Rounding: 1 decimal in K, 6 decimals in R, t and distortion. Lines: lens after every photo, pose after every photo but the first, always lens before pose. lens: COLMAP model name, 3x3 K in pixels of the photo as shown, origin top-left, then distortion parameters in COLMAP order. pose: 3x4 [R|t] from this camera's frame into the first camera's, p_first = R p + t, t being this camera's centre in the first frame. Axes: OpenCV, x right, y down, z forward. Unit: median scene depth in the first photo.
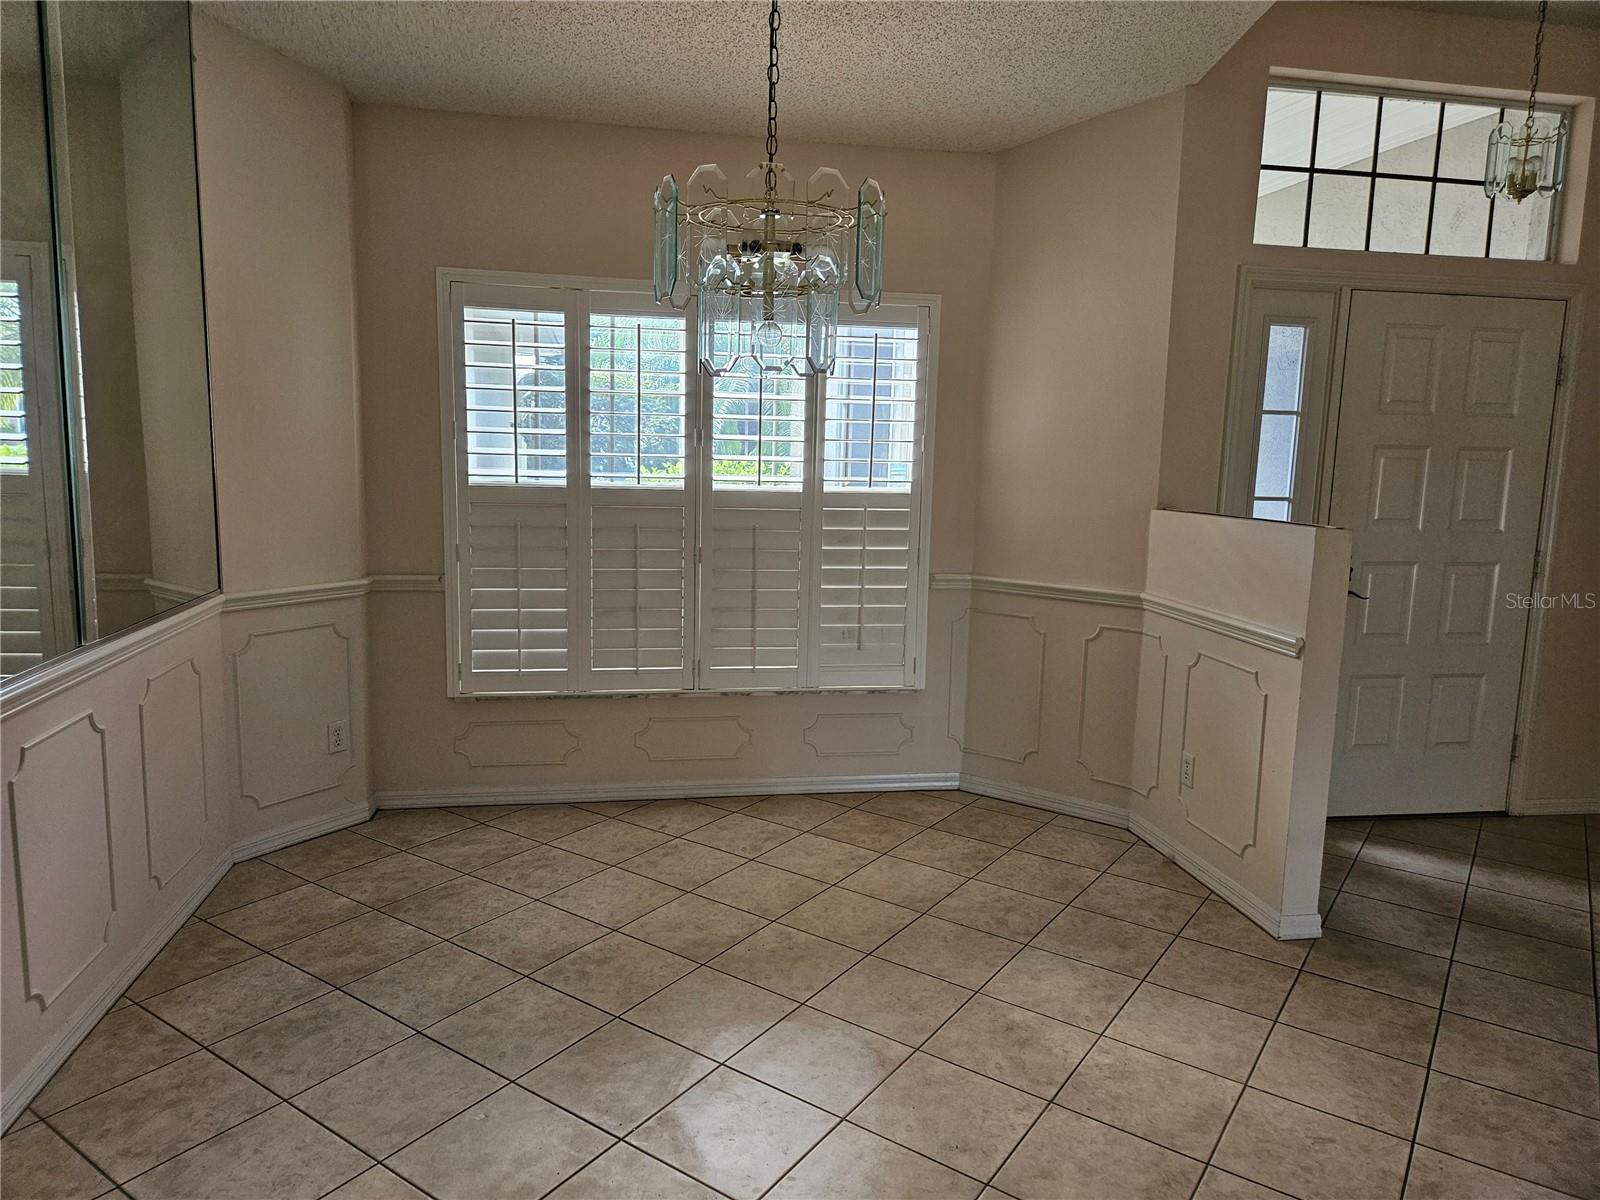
lens RADIAL K [[1077.3, 0, 799.2], [0, 1077.3, 599.3], [0, 0, 1]] dist [0.041773, -0.027596]
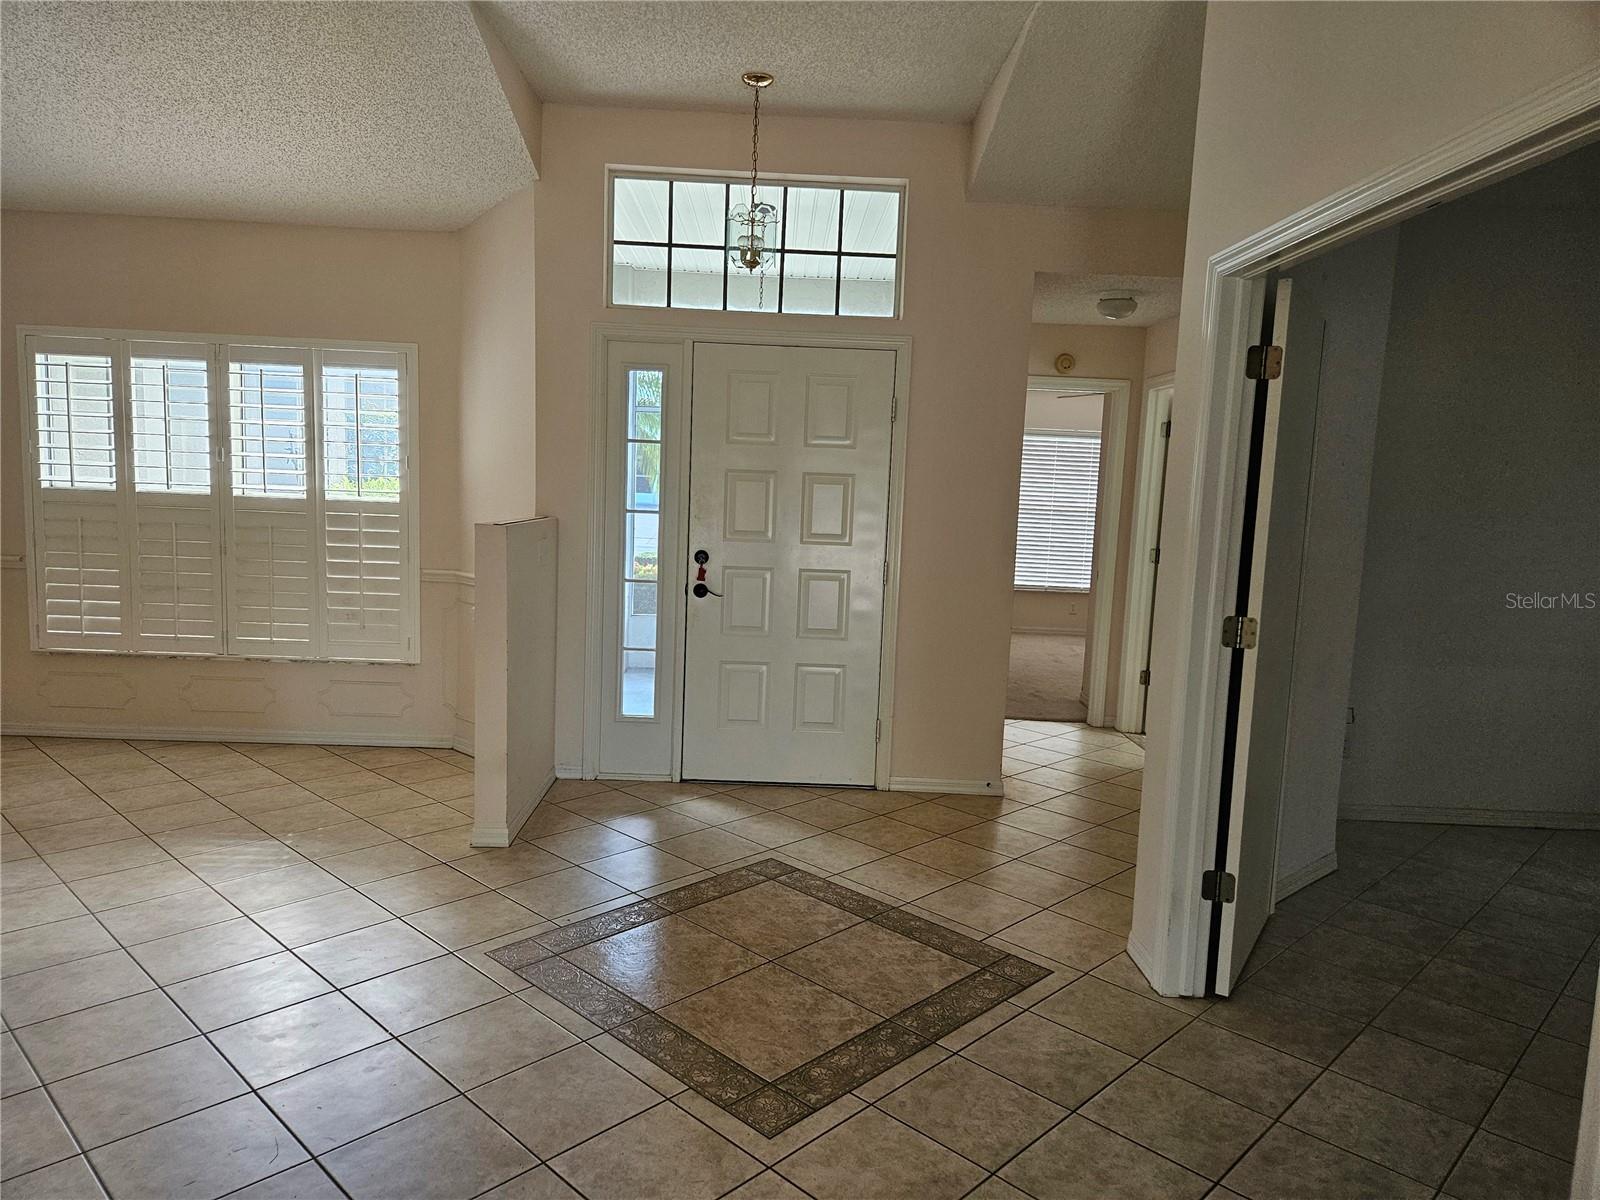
lens RADIAL K [[1077.3, 0, 793.5], [0, 1077.3, 604.7], [0, 0, 1]] dist [0.041773, -0.027596]
pose [[0.988380, 0.030076, -0.149000, 0.770552], [-0.035579, 0.998775, -0.034404, 0.047151], [0.147782, 0.039305, 0.988239, -0.161535]]
